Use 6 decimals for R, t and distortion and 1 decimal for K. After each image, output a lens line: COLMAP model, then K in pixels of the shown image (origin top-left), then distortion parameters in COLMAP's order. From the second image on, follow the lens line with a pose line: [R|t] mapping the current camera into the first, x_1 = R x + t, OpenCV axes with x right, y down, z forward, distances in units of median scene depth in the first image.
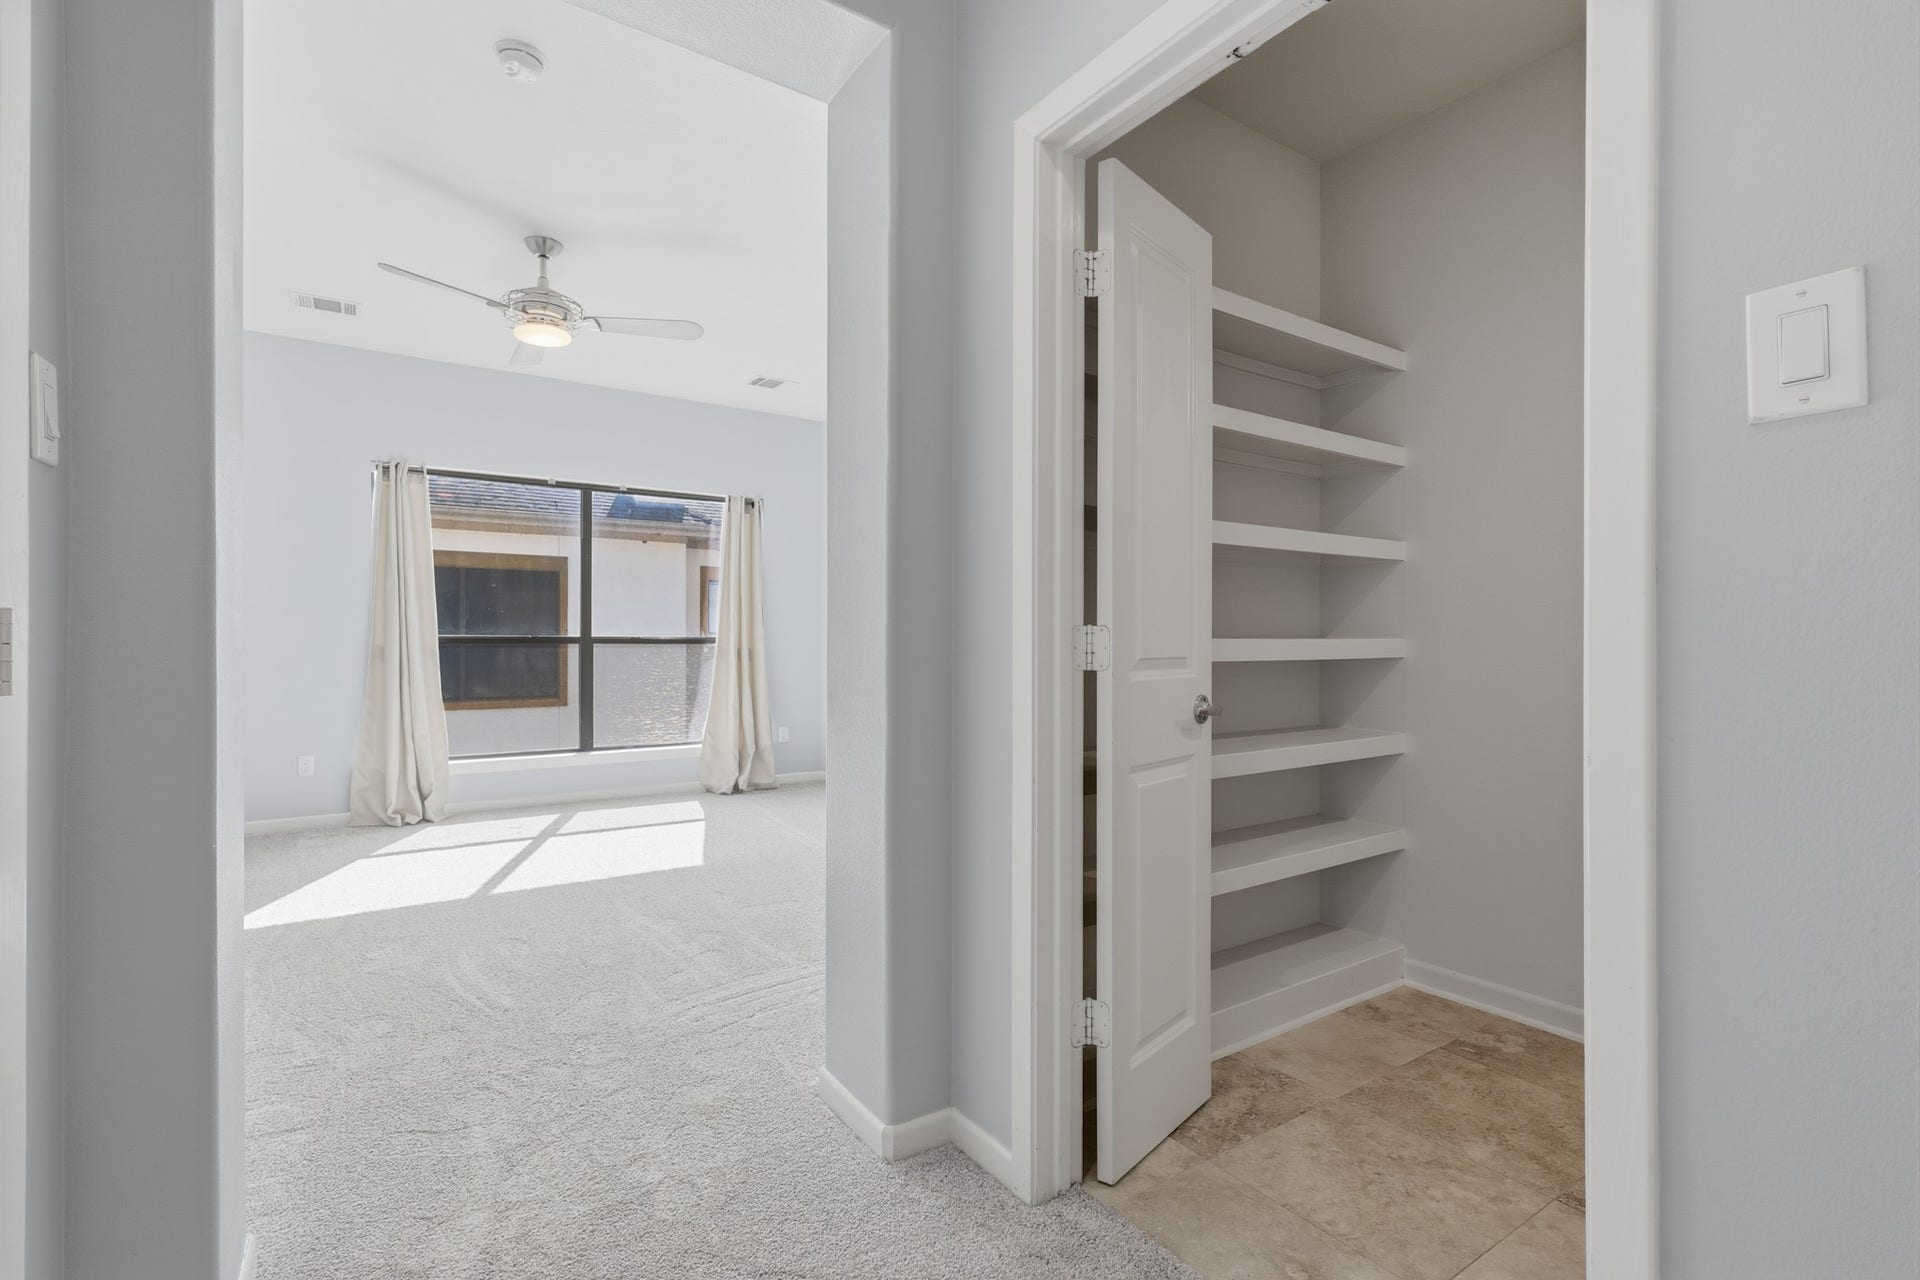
lens RADIAL K [[884.8, 0, 960.0], [0, 884.8, 640.0], [0, 0, 1]] dist [0.000970, 0.000732]
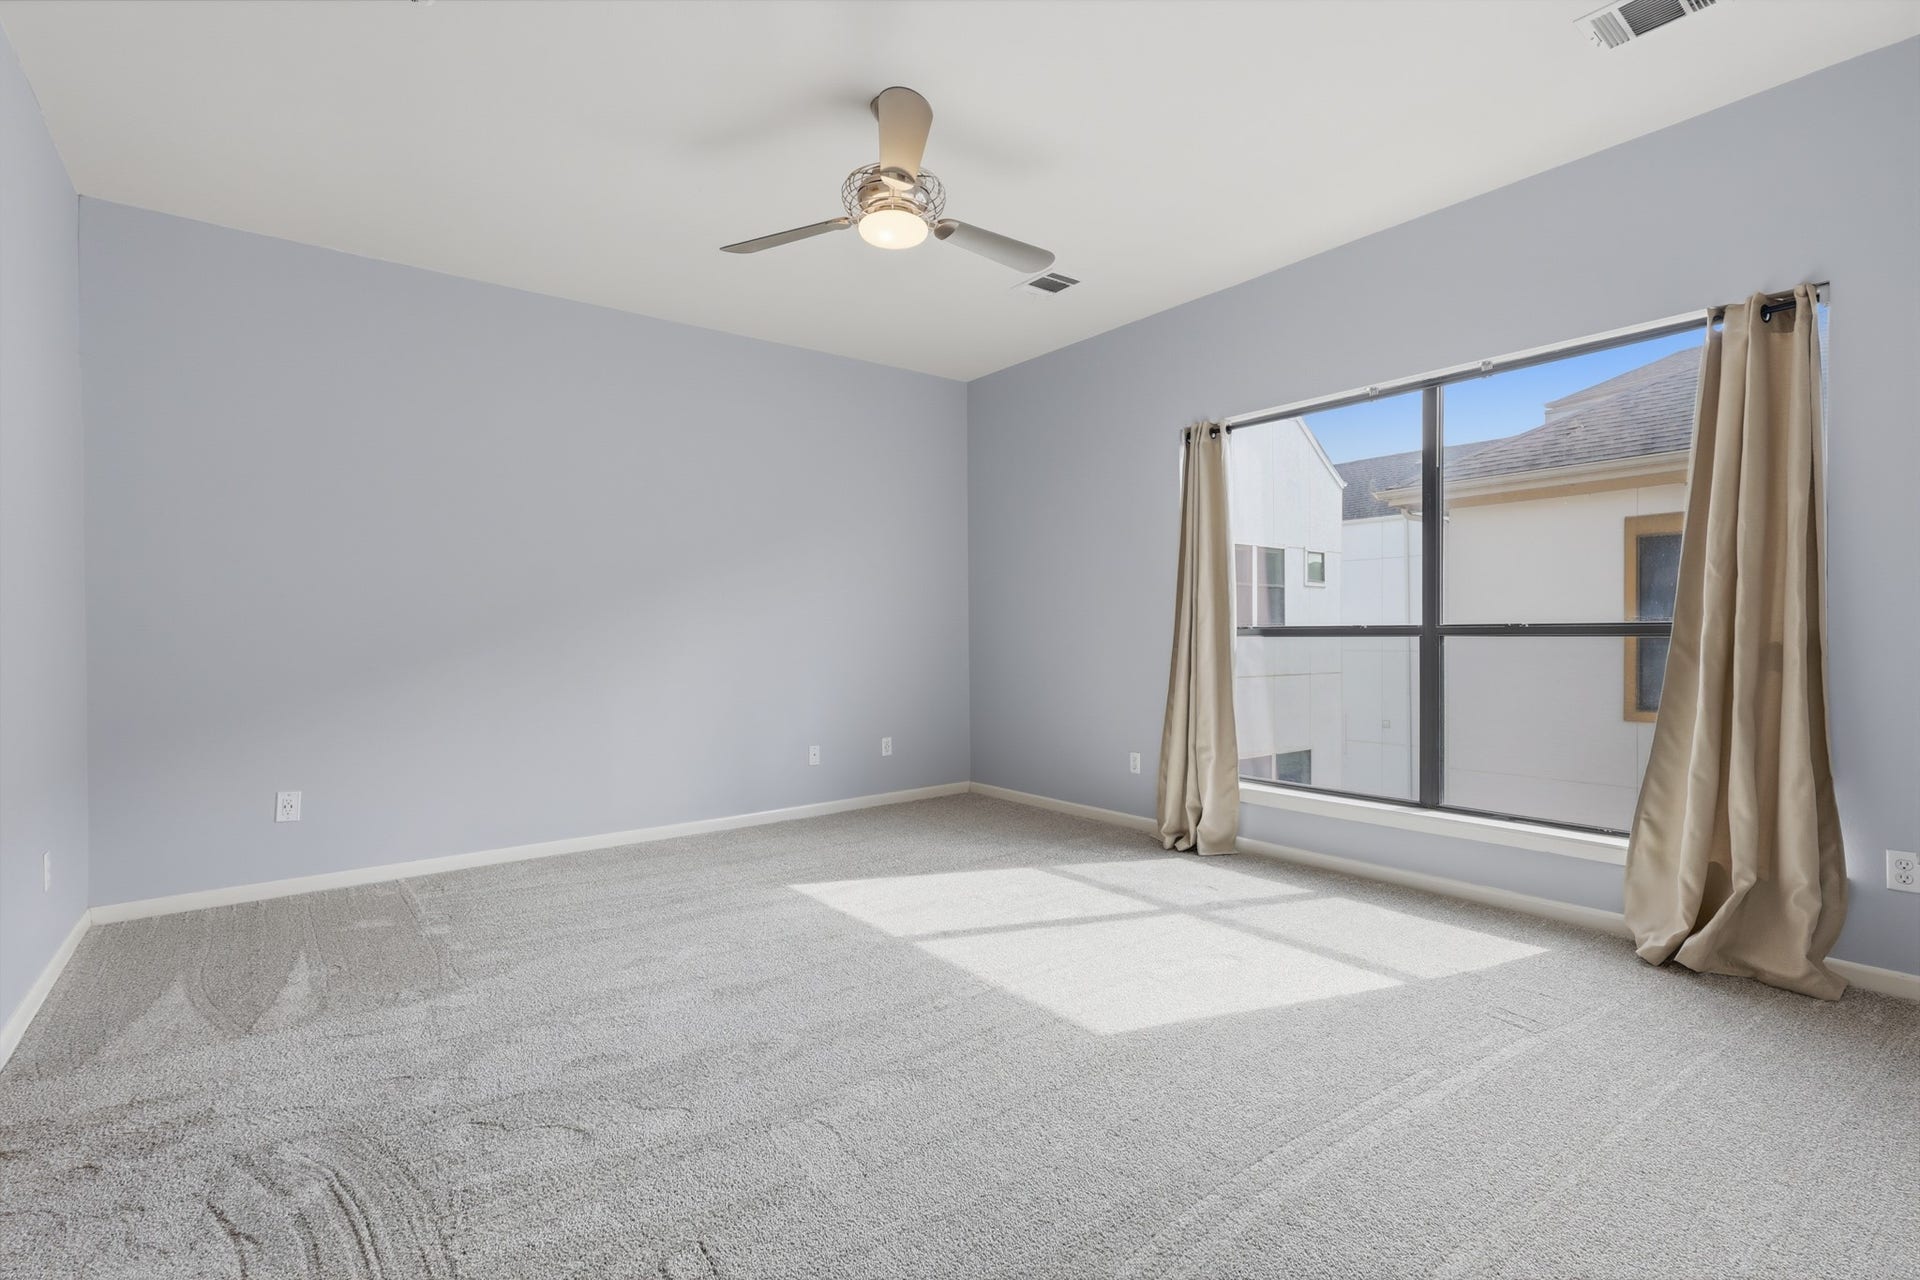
lens RADIAL K [[879.6, 0, 960.0], [0, 879.6, 640.0], [0, 0, 1]] dist [-0.000255, 0.000541]
pose [[0.073588, 0.003018, -0.997284, 0.167181], [0.007958, 0.999962, 0.003613, 0.002722], [0.997257, -0.008203, 0.073561, 0.625732]]
